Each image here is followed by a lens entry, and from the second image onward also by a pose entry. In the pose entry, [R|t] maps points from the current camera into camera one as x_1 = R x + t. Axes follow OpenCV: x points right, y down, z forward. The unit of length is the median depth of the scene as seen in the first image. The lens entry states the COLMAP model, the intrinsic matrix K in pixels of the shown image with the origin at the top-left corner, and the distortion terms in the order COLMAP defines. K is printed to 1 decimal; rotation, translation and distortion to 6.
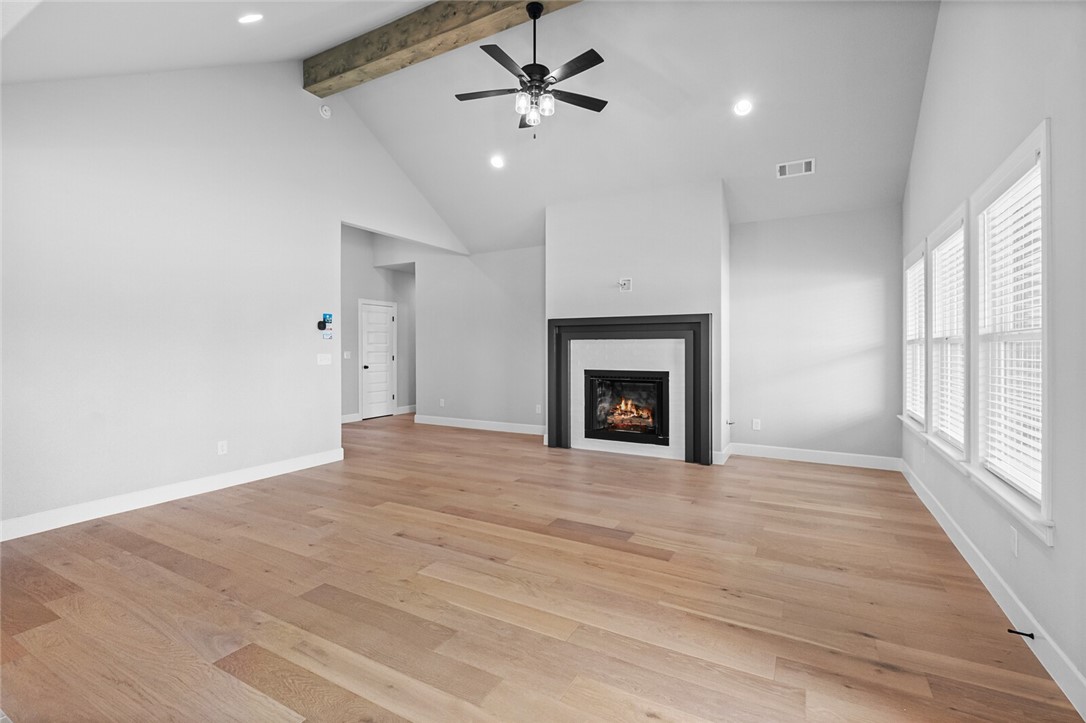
lens RADIAL K [[475.8, 0, 542.5], [0, 475.8, 345.4], [0, 0, 1]] dist [0.000105, -0.000608]
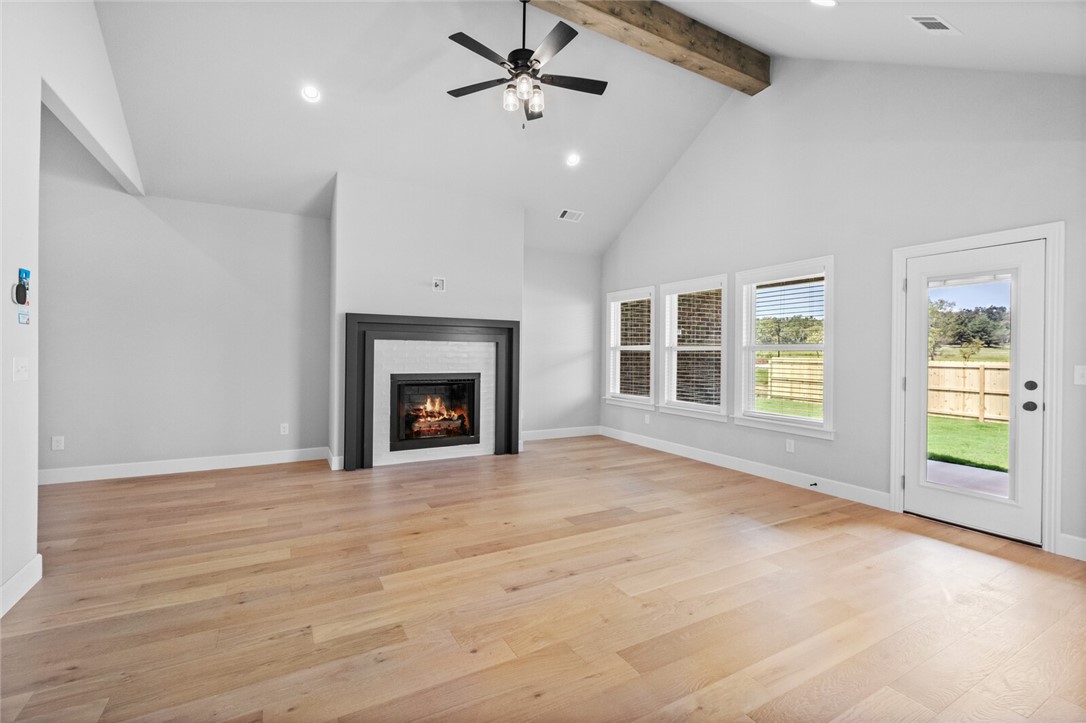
lens RADIAL K [[475.8, 0, 542.5], [0, 475.8, 345.4], [0, 0, 1]] dist [0.000105, -0.000608]
pose [[0.536702, 0.017421, 0.843592, -0.729579], [-0.015760, 0.999819, -0.010620, 0.004682], [-0.843624, -0.007595, 0.536880, 0.422051]]
